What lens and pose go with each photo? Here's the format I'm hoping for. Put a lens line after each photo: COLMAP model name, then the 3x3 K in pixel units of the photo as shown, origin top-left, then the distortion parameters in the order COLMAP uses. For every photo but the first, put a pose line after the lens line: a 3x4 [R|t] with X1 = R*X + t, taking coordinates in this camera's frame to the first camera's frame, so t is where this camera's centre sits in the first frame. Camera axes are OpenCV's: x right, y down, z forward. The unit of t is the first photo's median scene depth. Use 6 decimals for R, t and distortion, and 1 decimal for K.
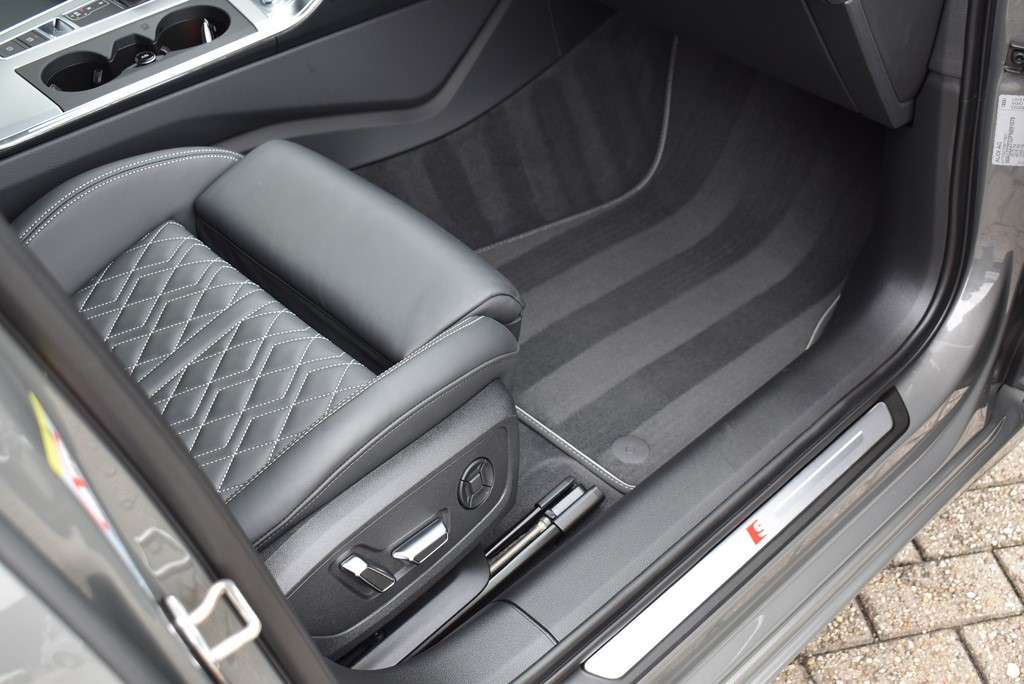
lens RADIAL K [[1210.6, 0, 512.0], [0, 1210.6, 342.0], [0, 0, 1]] dist [-0.058955, 0.002128]
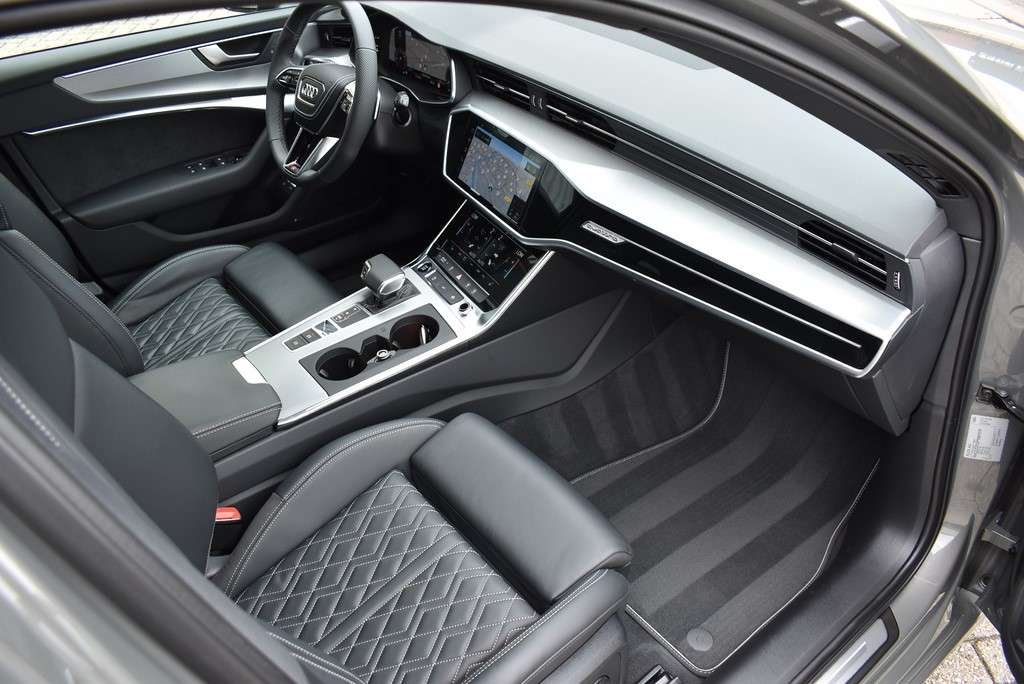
lens RADIAL K [[792.6, 0, 512.0], [0, 792.6, 342.0], [0, 0, 1]] dist [-0.094709, 0.007257]
pose [[0.993874, 0.036935, -0.104167, -0.041014], [-0.045814, 0.995397, -0.084175, -0.174636], [0.100579, 0.088431, 0.990991, 0.029907]]
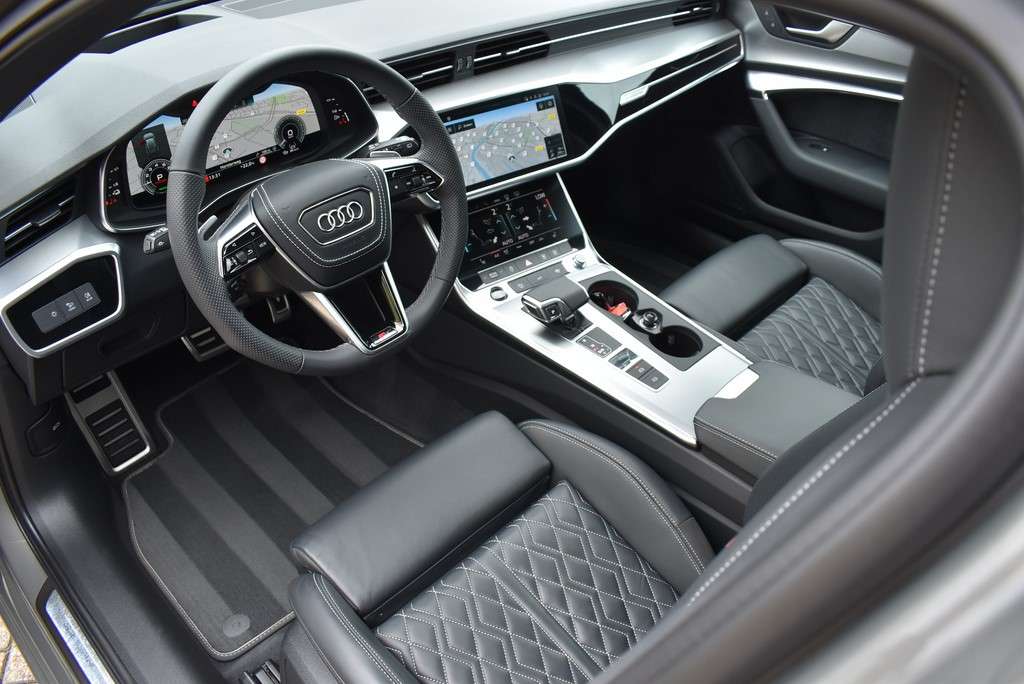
lens RADIAL K [[792.6, 0, 512.0], [0, 792.6, 342.0], [0, 0, 1]] dist [-0.094709, 0.007257]
pose [[-0.015550, -0.630288, 0.776206, -1.065208], [0.631228, 0.595859, 0.496490, -0.799072], [-0.775441, 0.497684, 0.388590, 0.762131]]
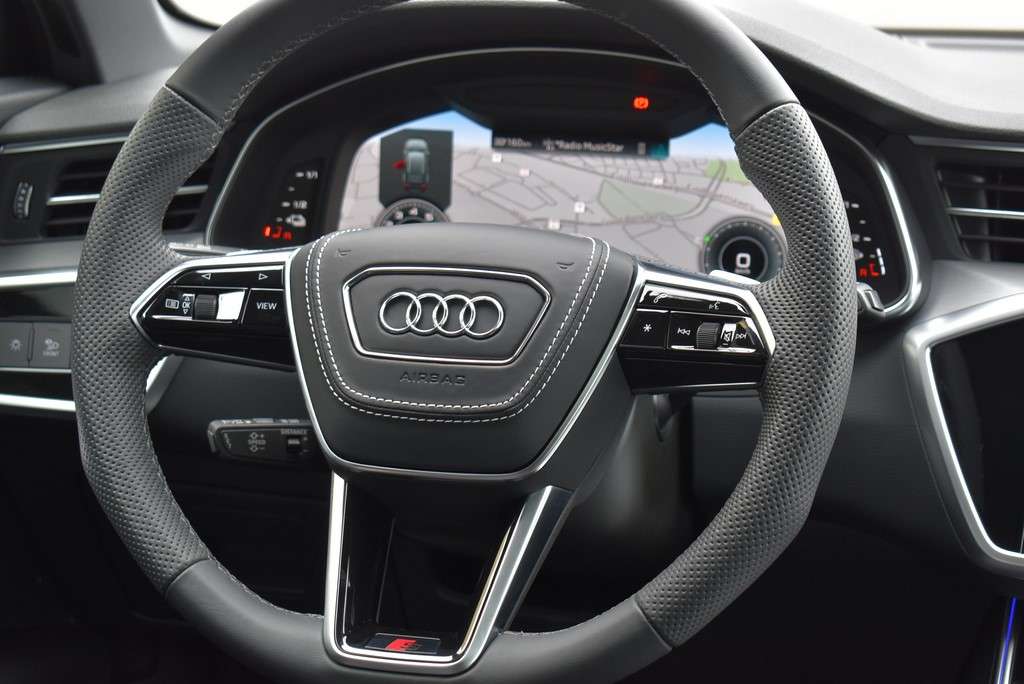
lens RADIAL K [[2156.6, 0, 512.0], [0, 2156.6, 342.0], [0, 0, 1]] dist [0.030068, 0.093428]
pose [[0.862806, -0.099824, 0.495581, -0.819426], [0.321376, 0.865033, -0.385274, -0.309789], [-0.390234, 0.491684, 0.778437, 0.492756]]
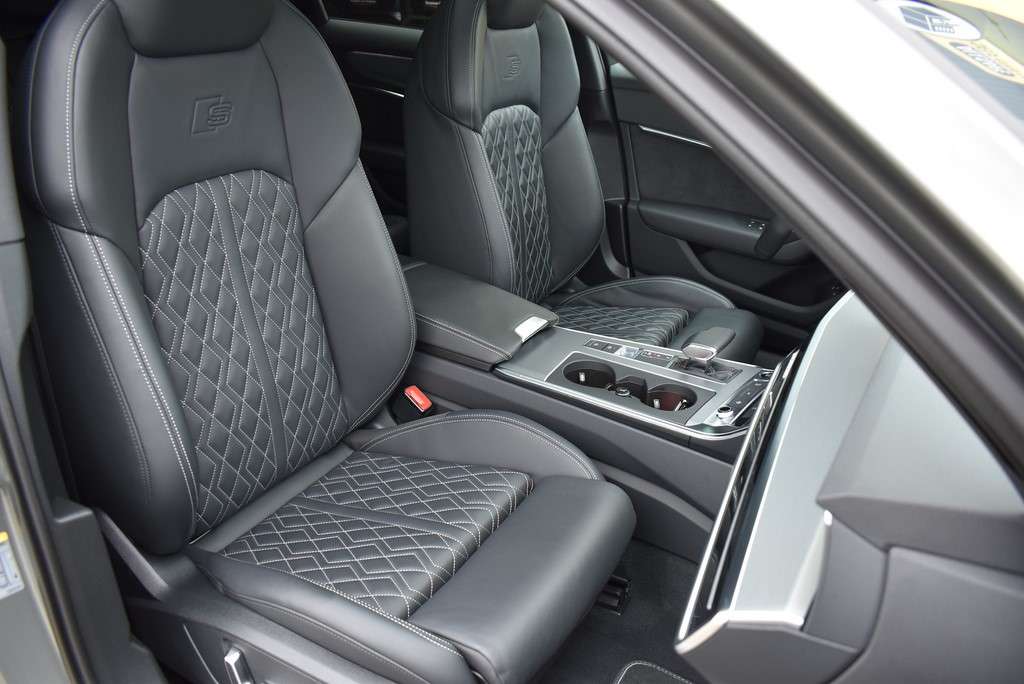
lens RADIAL K [[792.6, 0, 512.0], [0, 792.6, 342.0], [0, 0, 1]] dist [-0.094709, 0.007257]
pose [[0.293272, 0.452839, -0.841978, 0.416706], [-0.686498, 0.712692, 0.144189, -0.322139], [0.665366, 0.535730, 0.519886, 0.387361]]
